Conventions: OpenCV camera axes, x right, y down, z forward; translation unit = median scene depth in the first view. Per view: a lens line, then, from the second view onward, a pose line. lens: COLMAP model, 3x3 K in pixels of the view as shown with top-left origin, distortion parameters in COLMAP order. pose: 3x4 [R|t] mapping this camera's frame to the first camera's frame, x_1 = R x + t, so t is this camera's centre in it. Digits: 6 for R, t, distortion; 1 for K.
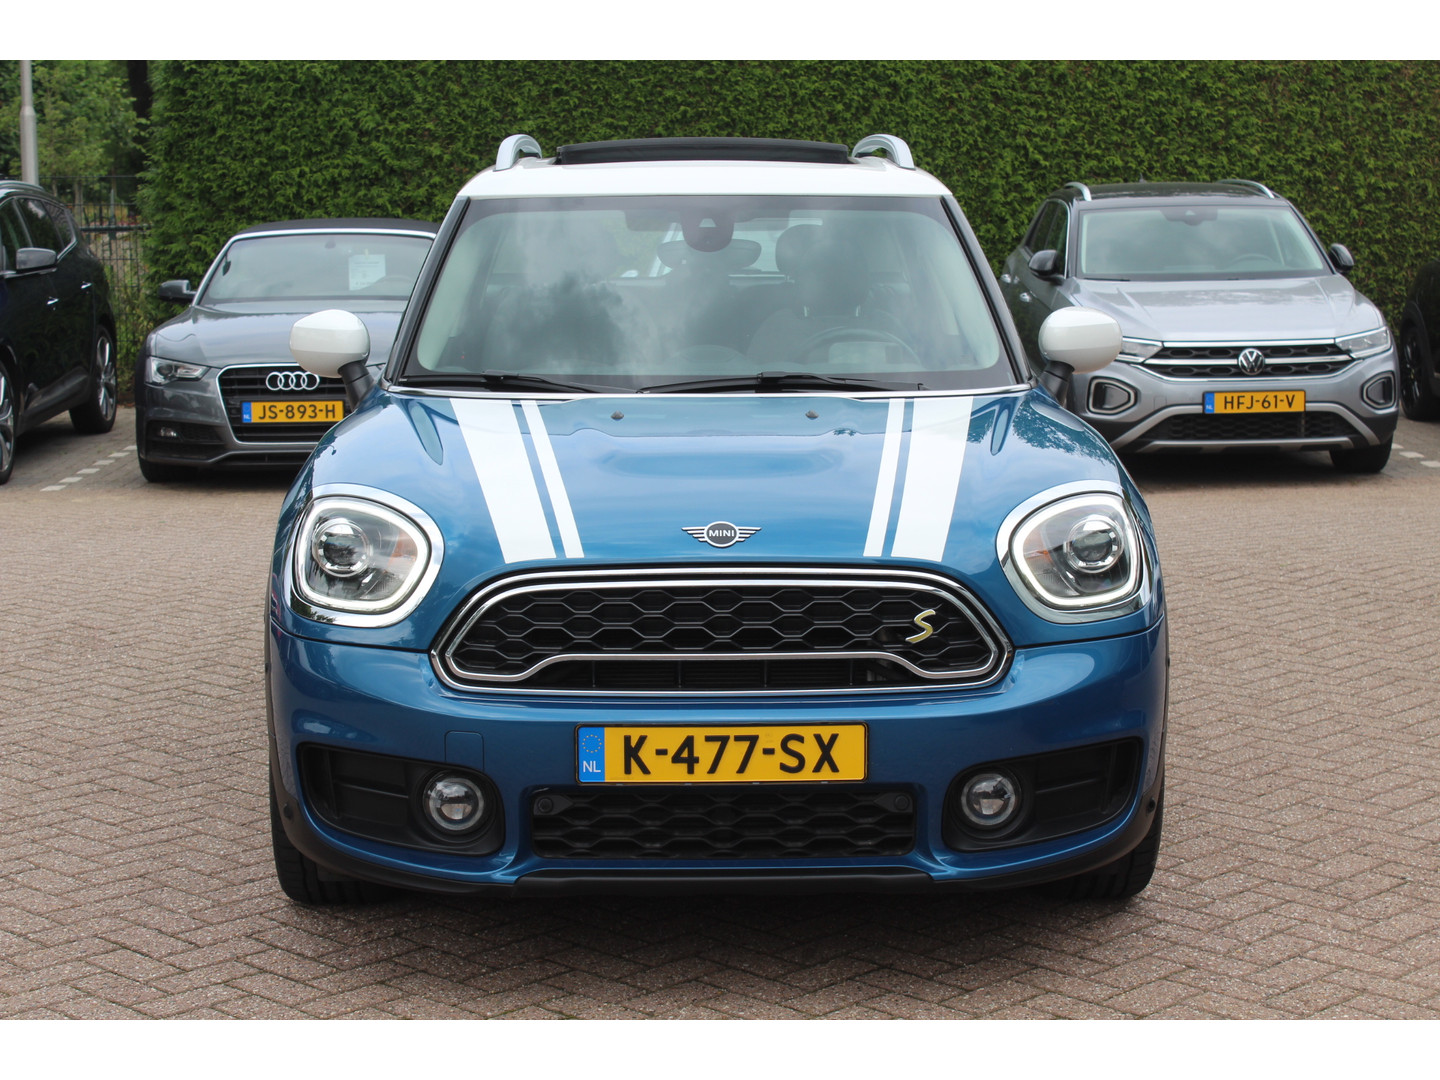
lens RADIAL K [[2601.8, 0, 720.0], [0, 2601.8, 540.0], [0, 0, 1]] dist [-0.062089, 0.353047]
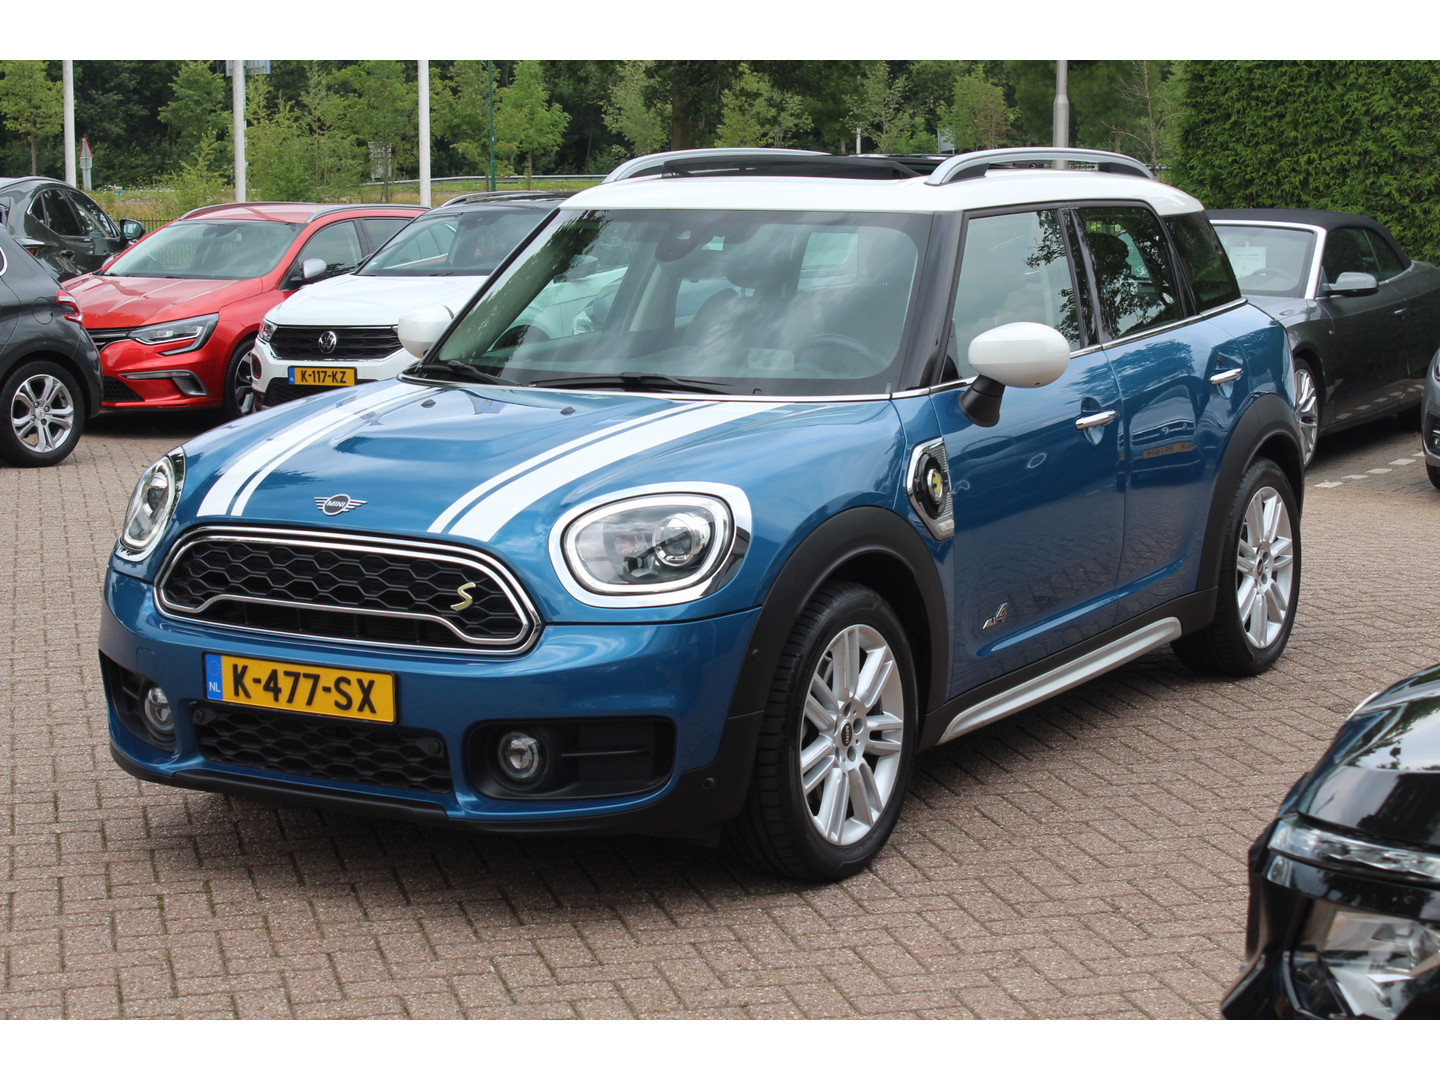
lens RADIAL K [[2748.6, 0, 720.0], [0, 2748.6, 540.0], [0, 0, 1]] dist [0.025935, 0.136718]
pose [[0.846058, 0.074780, -0.527819, 0.216311], [-0.073438, 0.997022, 0.023540, -0.007574], [0.528008, 0.018846, 0.849030, 0.008654]]
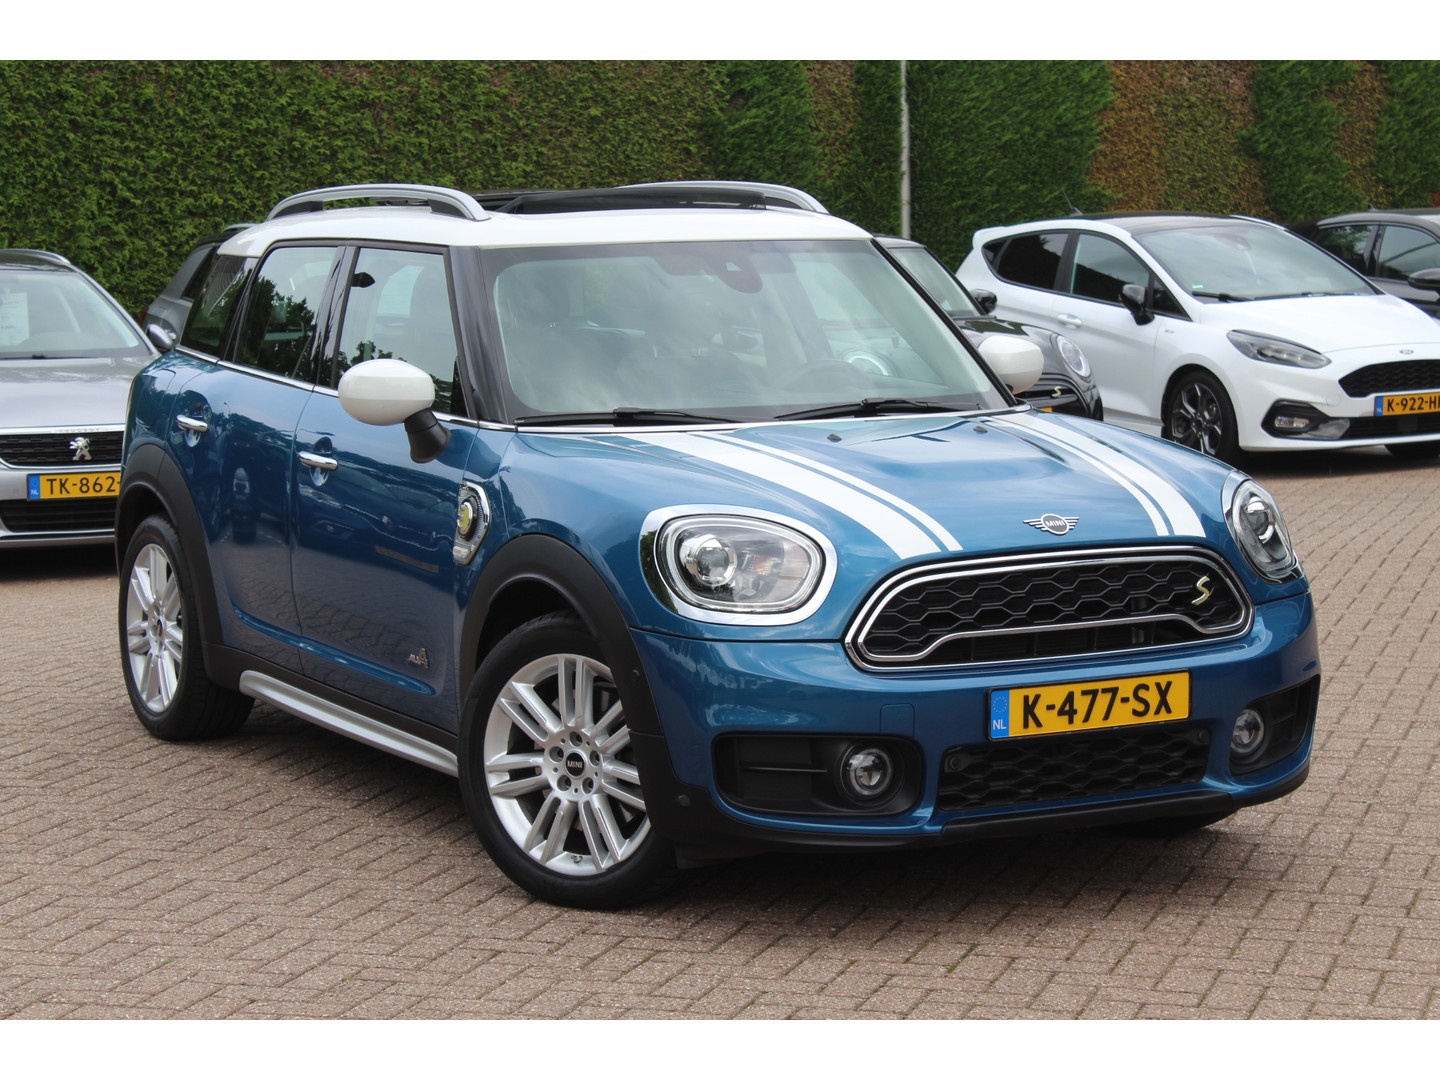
lens RADIAL K [[3341.5, 0, 720.0], [0, 3341.5, 540.0], [0, 0, 1]] dist [0.134460, -0.218360]
pose [[0.885734, -0.055593, 0.460852, -0.224706], [0.074580, 0.996948, -0.023076, 0.007722], [-0.458163, 0.054810, 0.887177, -0.076293]]
